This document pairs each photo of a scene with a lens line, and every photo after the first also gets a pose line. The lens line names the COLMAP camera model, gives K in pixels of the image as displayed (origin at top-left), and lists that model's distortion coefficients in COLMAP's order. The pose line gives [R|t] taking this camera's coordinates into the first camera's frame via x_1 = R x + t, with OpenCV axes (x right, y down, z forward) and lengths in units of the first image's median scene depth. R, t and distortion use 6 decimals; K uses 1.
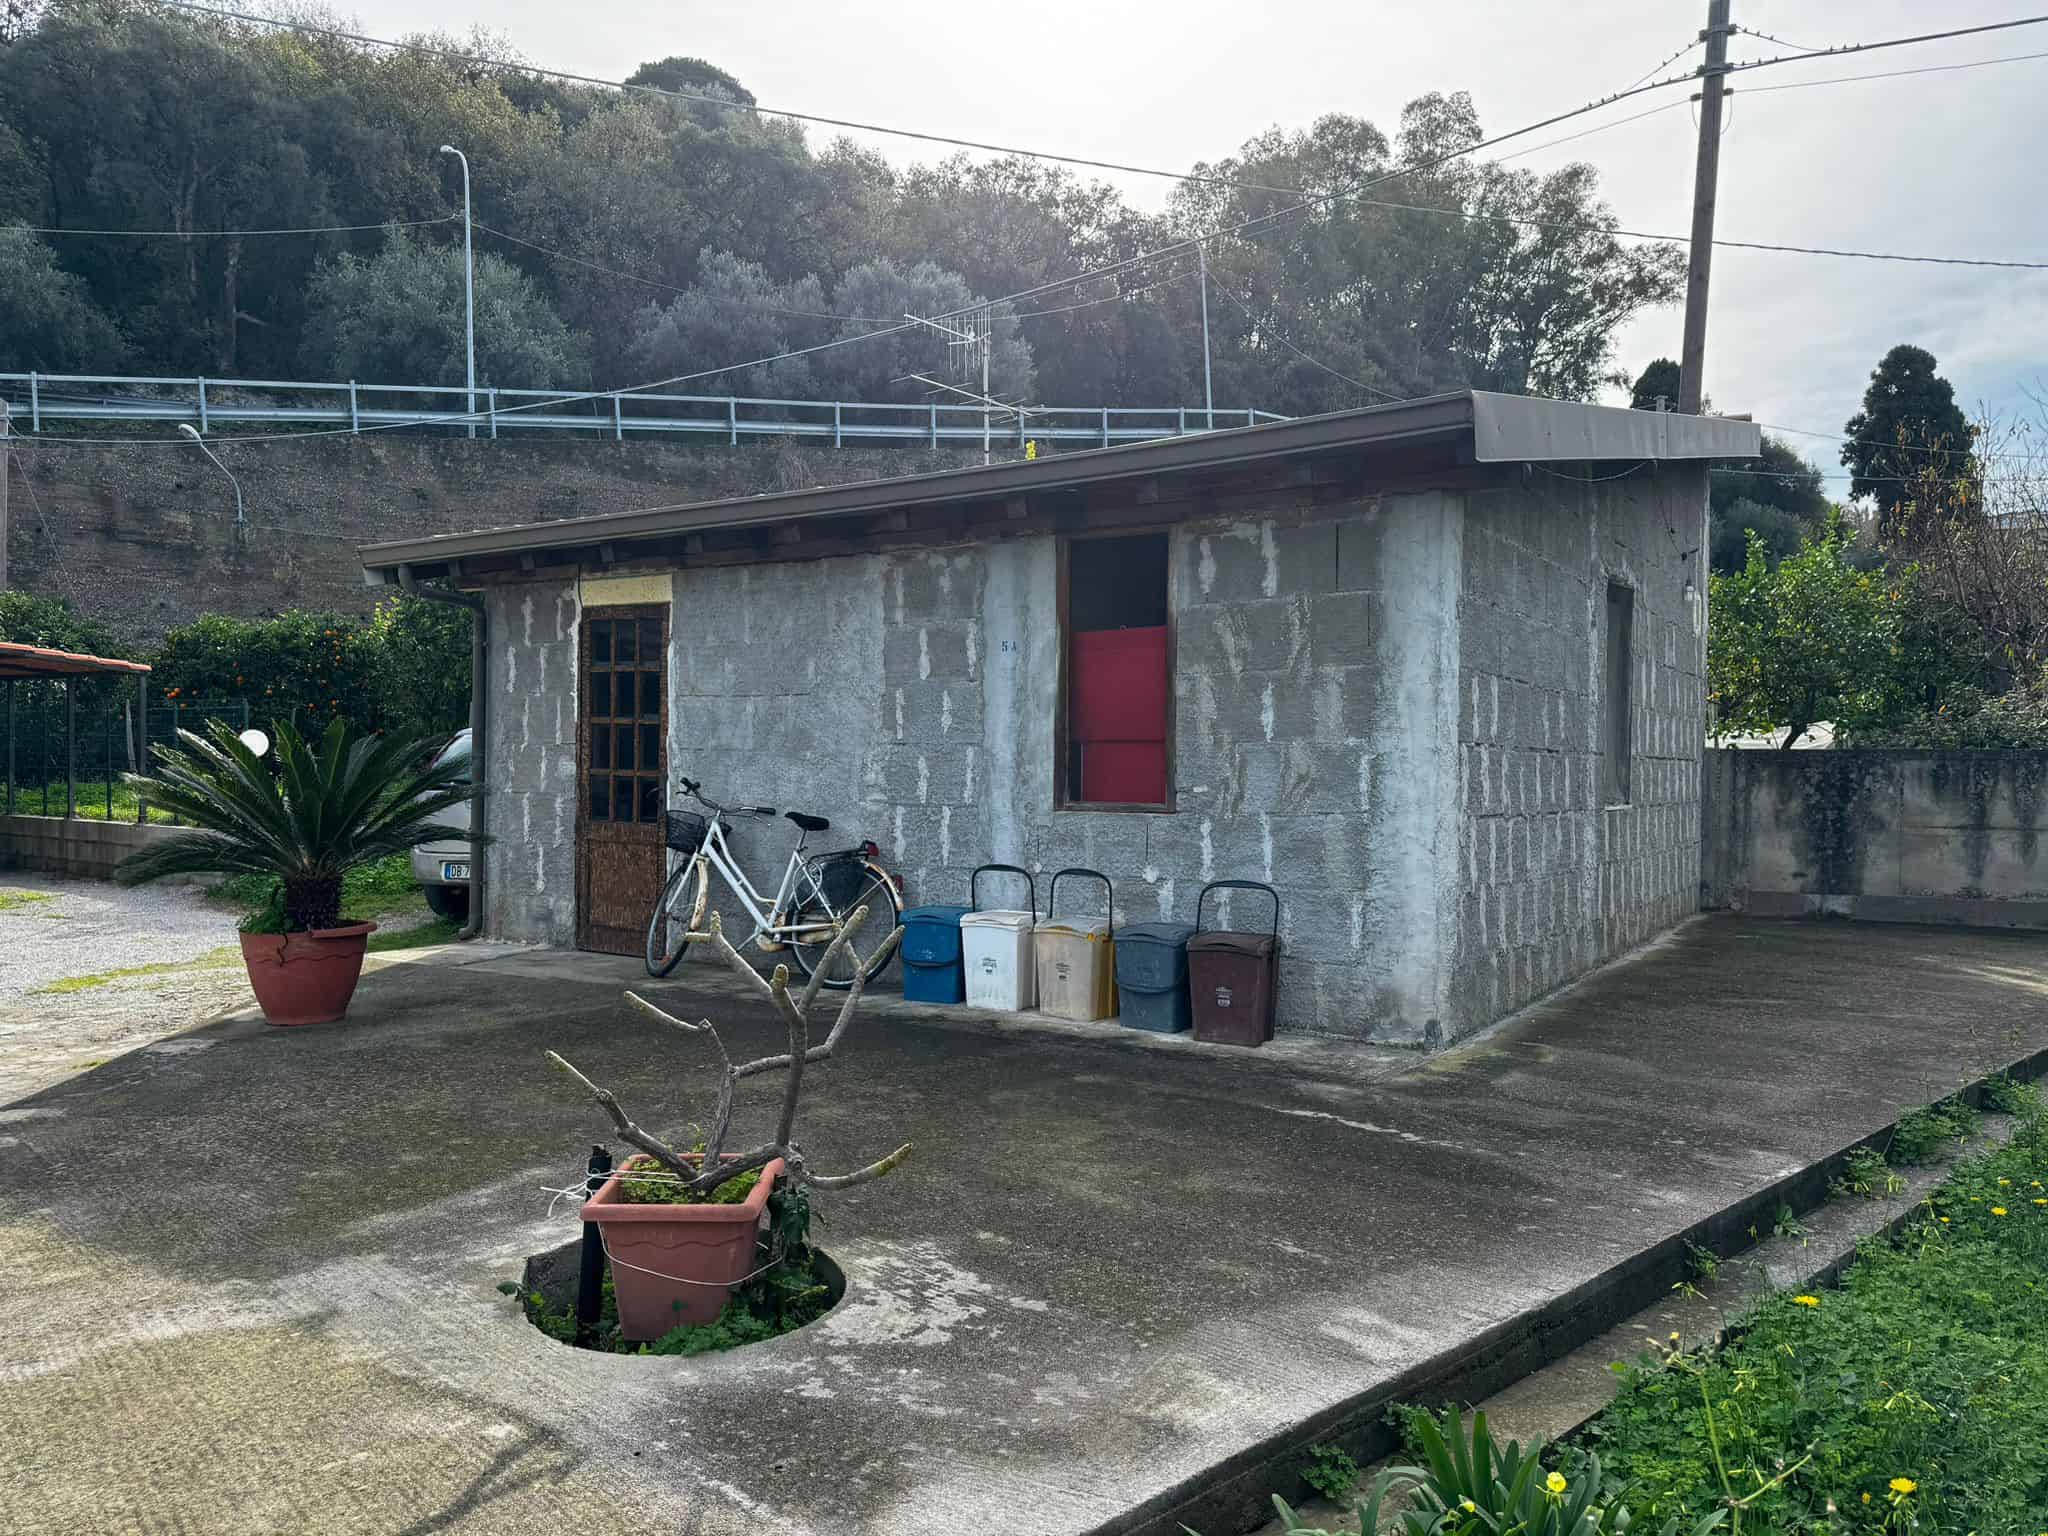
lens RADIAL K [[1466.1, 0, 1036.6], [0, 1466.1, 770.7], [0, 0, 1]] dist [0.013018, -0.000577]
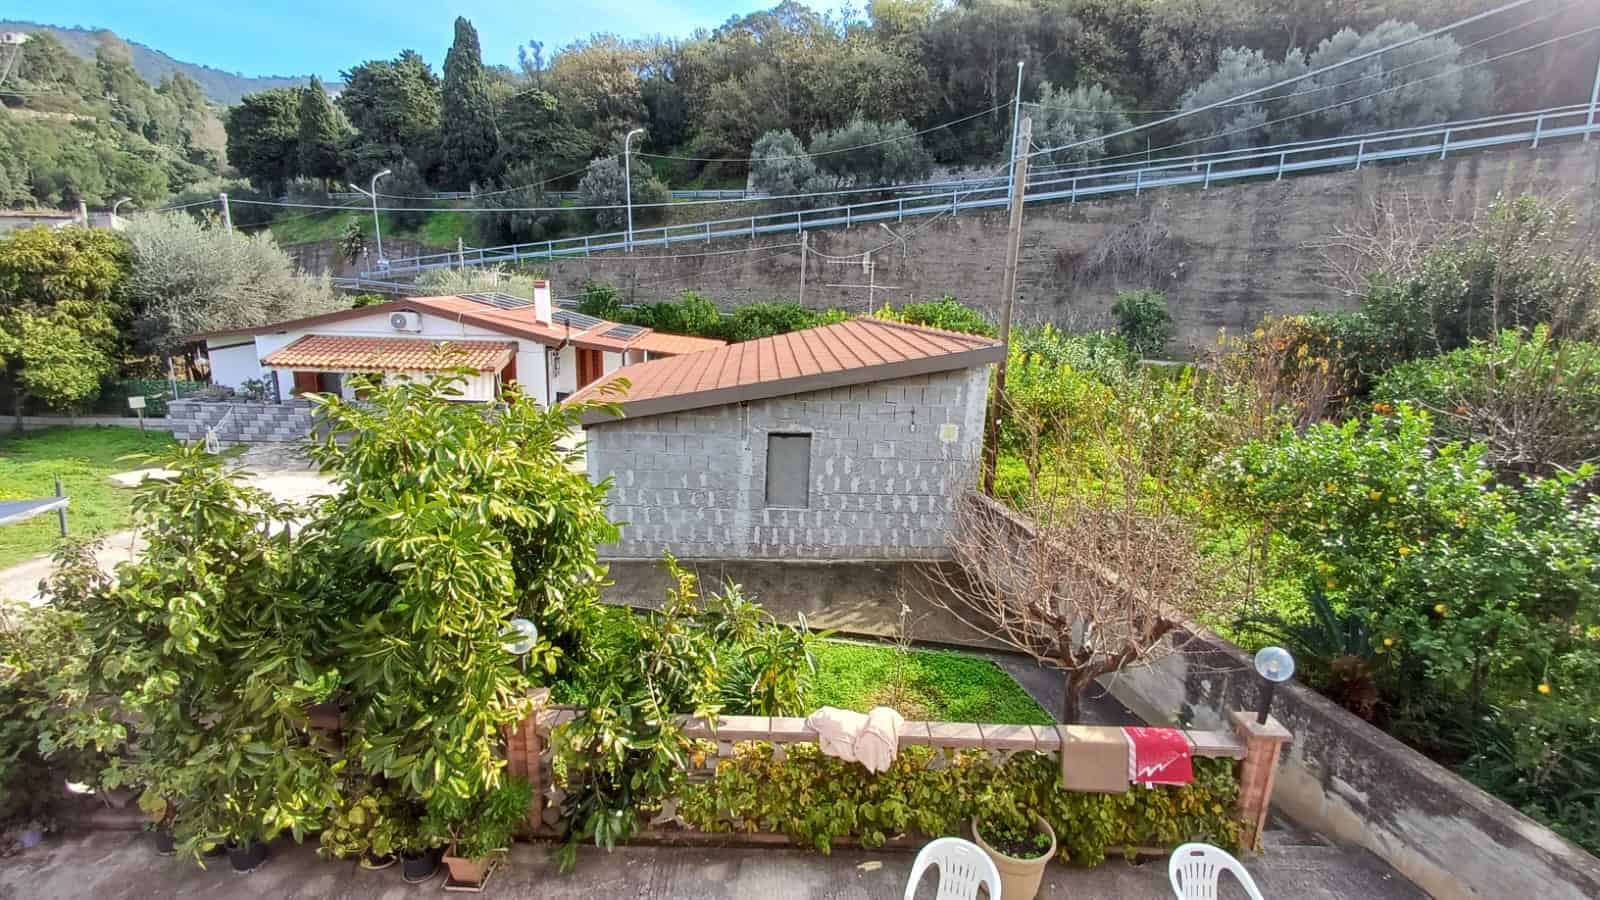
lens RADIAL K [[740.2, 0, 799.7], [0, 740.2, 463.3], [0, 0, 1]] dist [0.009389, -0.001385]
pose [[0.595405, 0.208668, -0.775855, 0.403720], [-0.037229, 0.971812, 0.232801, -0.106535], [0.802563, -0.109726, 0.586390, 0.050252]]
